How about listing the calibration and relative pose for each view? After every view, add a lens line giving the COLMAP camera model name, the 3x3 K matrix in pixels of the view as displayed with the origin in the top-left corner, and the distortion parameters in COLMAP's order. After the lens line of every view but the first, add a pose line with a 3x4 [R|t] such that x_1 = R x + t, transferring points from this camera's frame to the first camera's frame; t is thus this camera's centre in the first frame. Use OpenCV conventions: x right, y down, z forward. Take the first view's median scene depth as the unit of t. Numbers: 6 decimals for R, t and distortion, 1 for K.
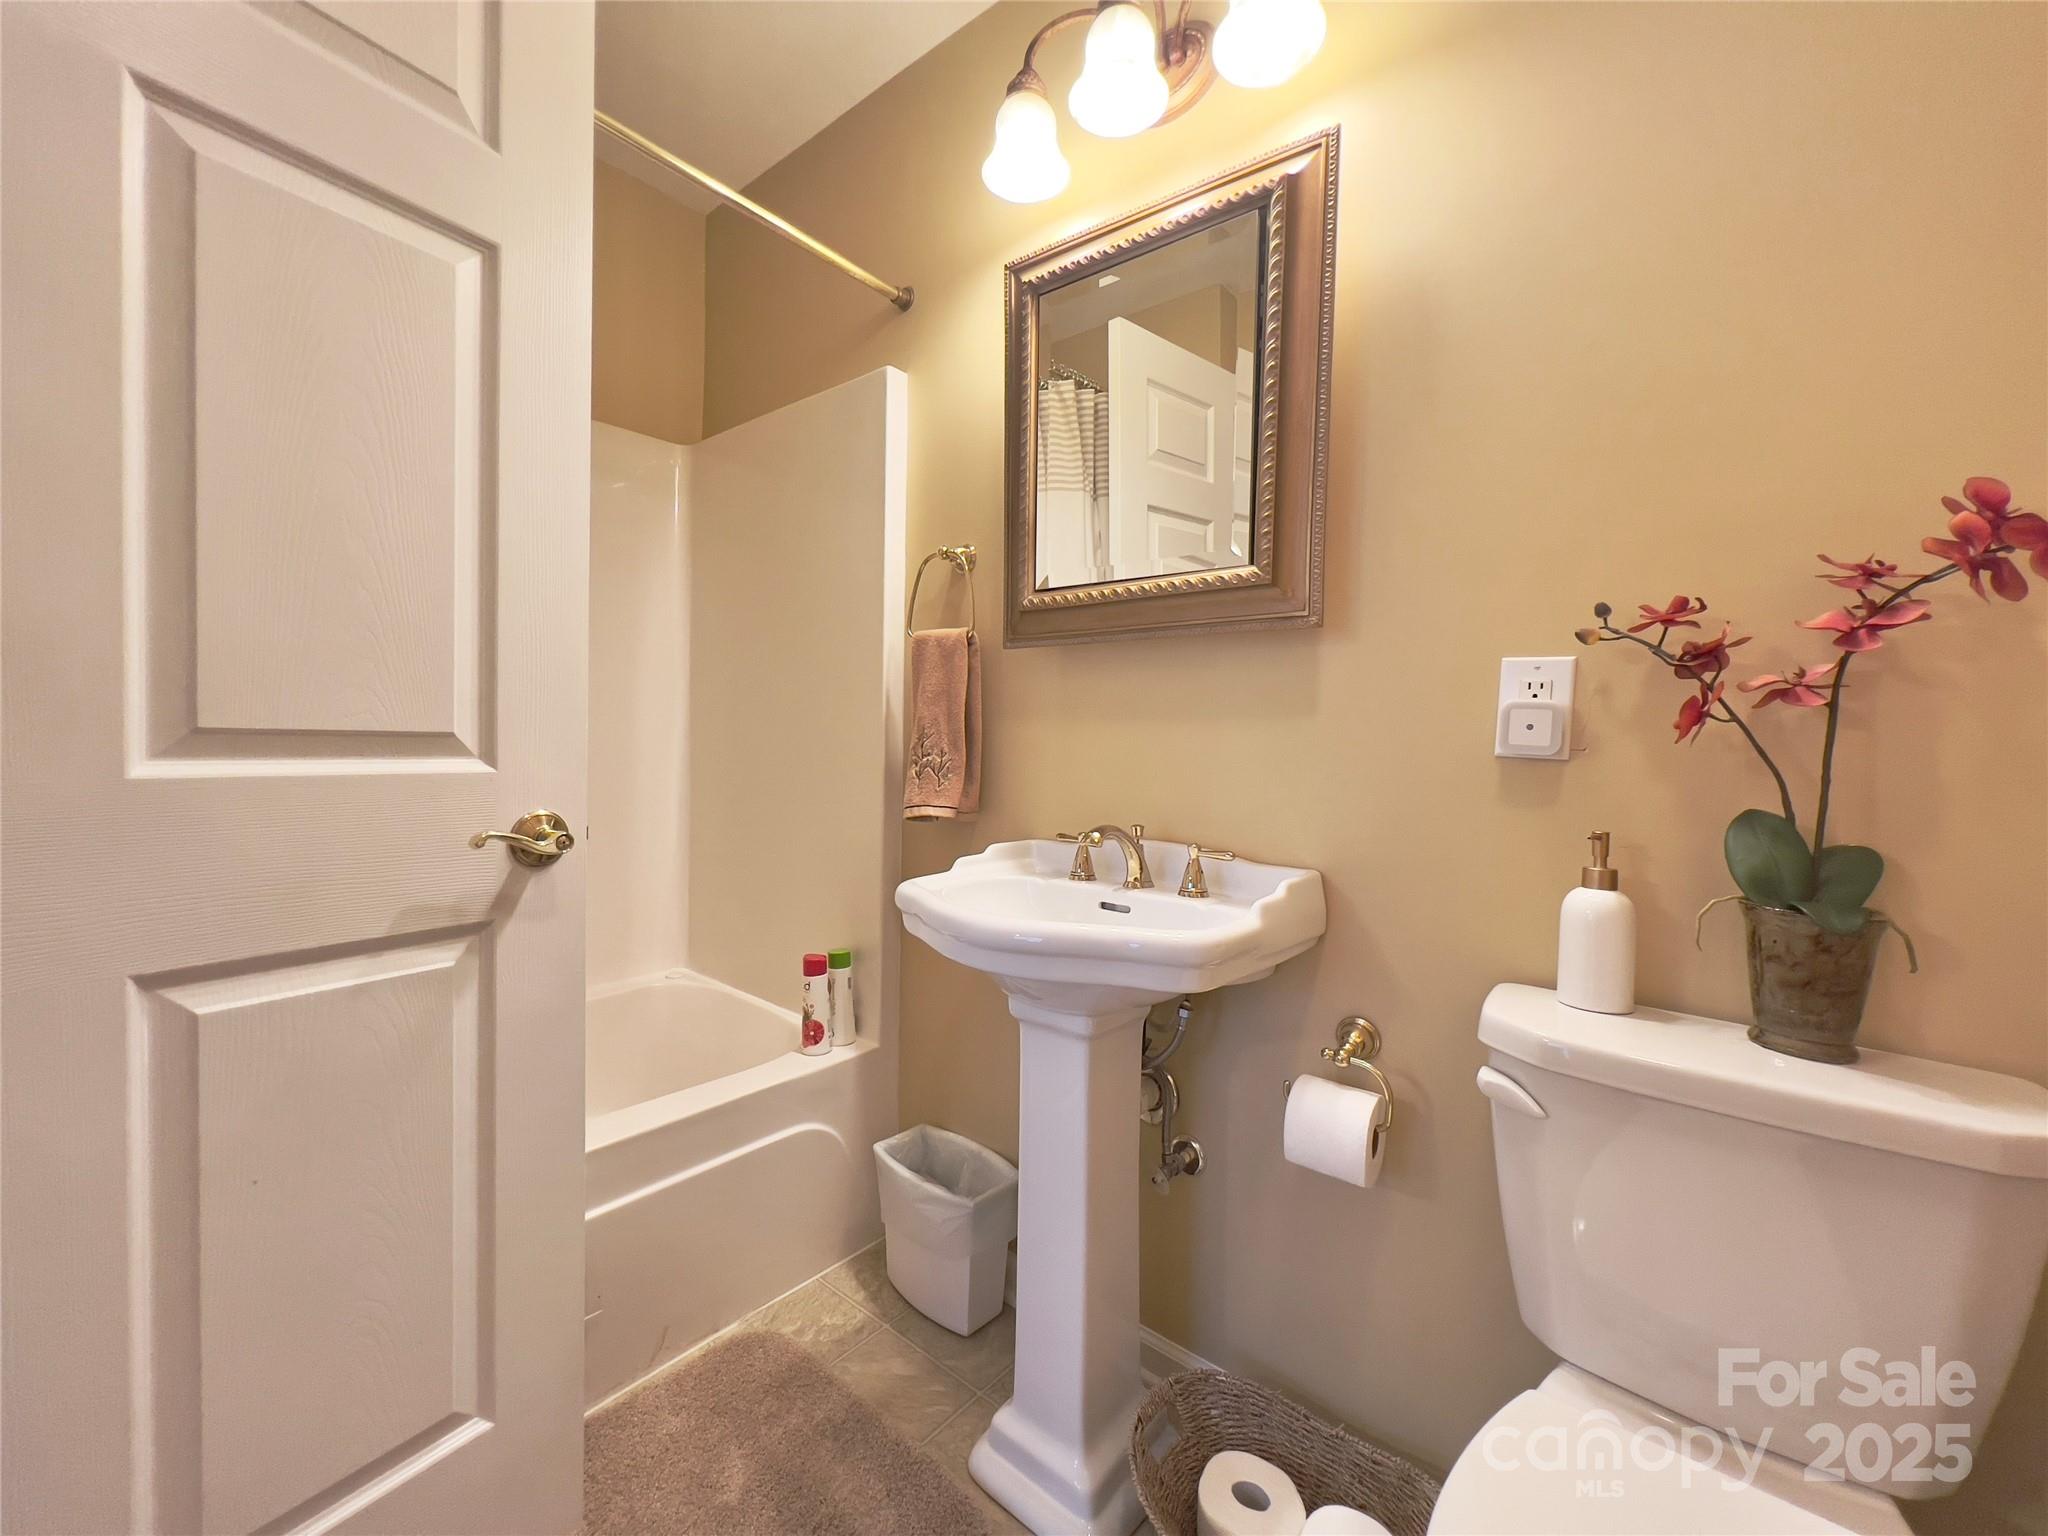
lens RADIAL K [[821.3, 0, 1020.2], [0, 821.3, 760.9], [0, 0, 1]] dist [-0.002277, 0.000554]
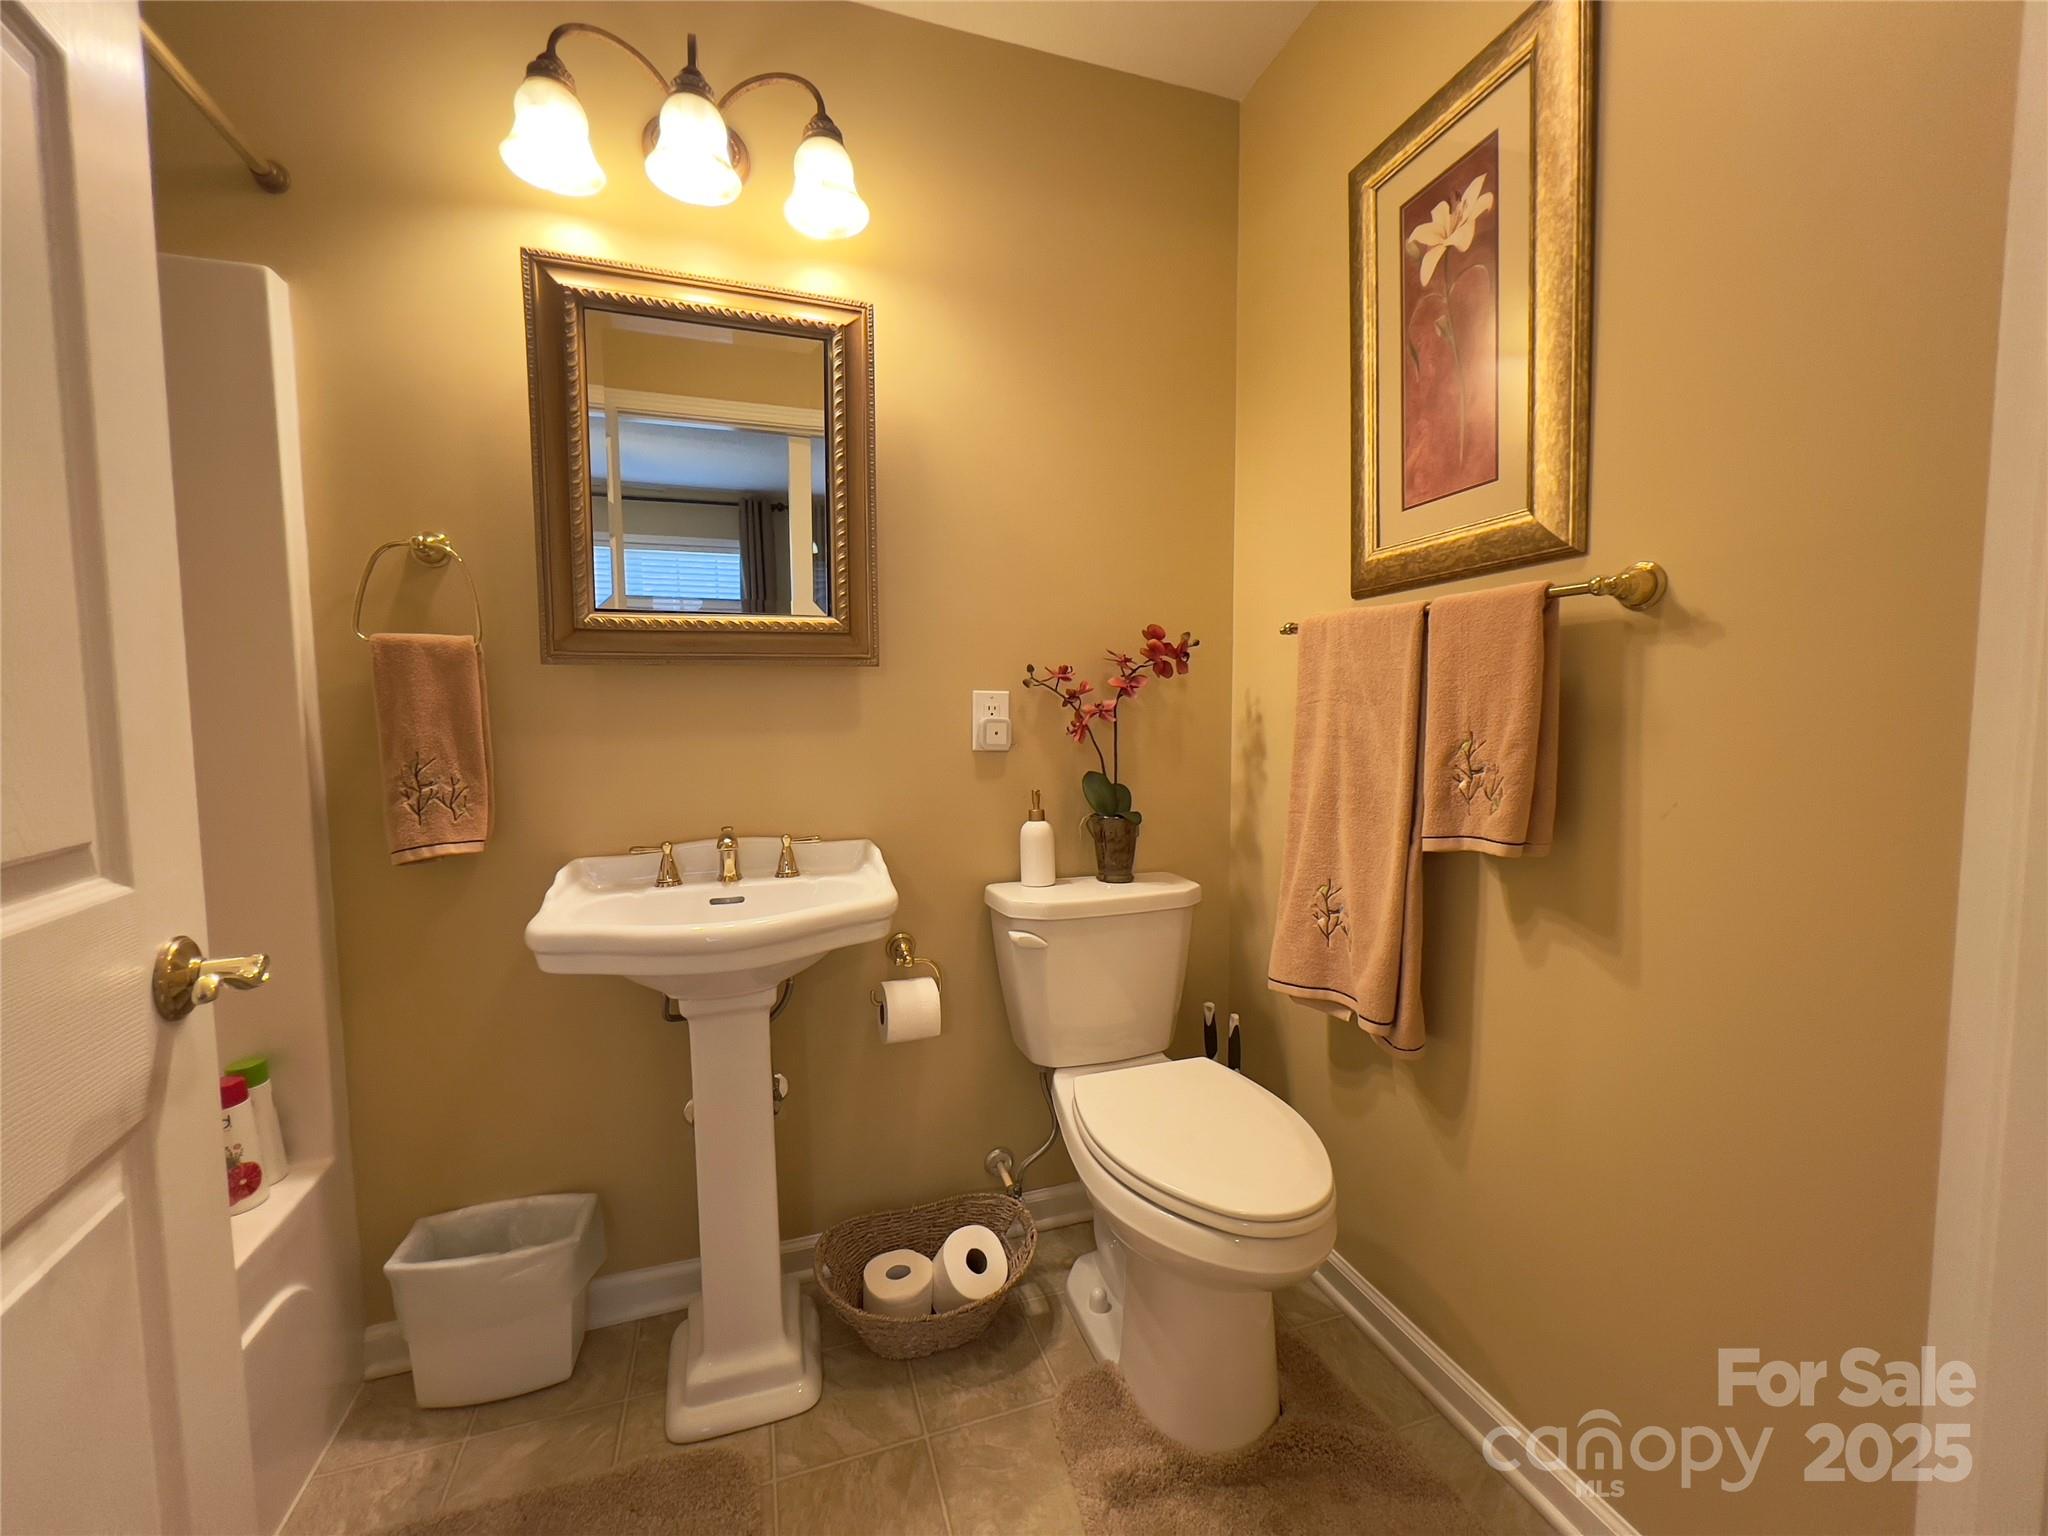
lens RADIAL K [[821.3, 0, 1020.2], [0, 821.3, 760.9], [0, 0, 1]] dist [-0.002277, 0.000554]
pose [[0.526131, -0.084240, 0.846221, -0.701965], [0.042810, 0.996444, 0.072578, -0.092863], [-0.849325, -0.001959, 0.527866, 0.049277]]
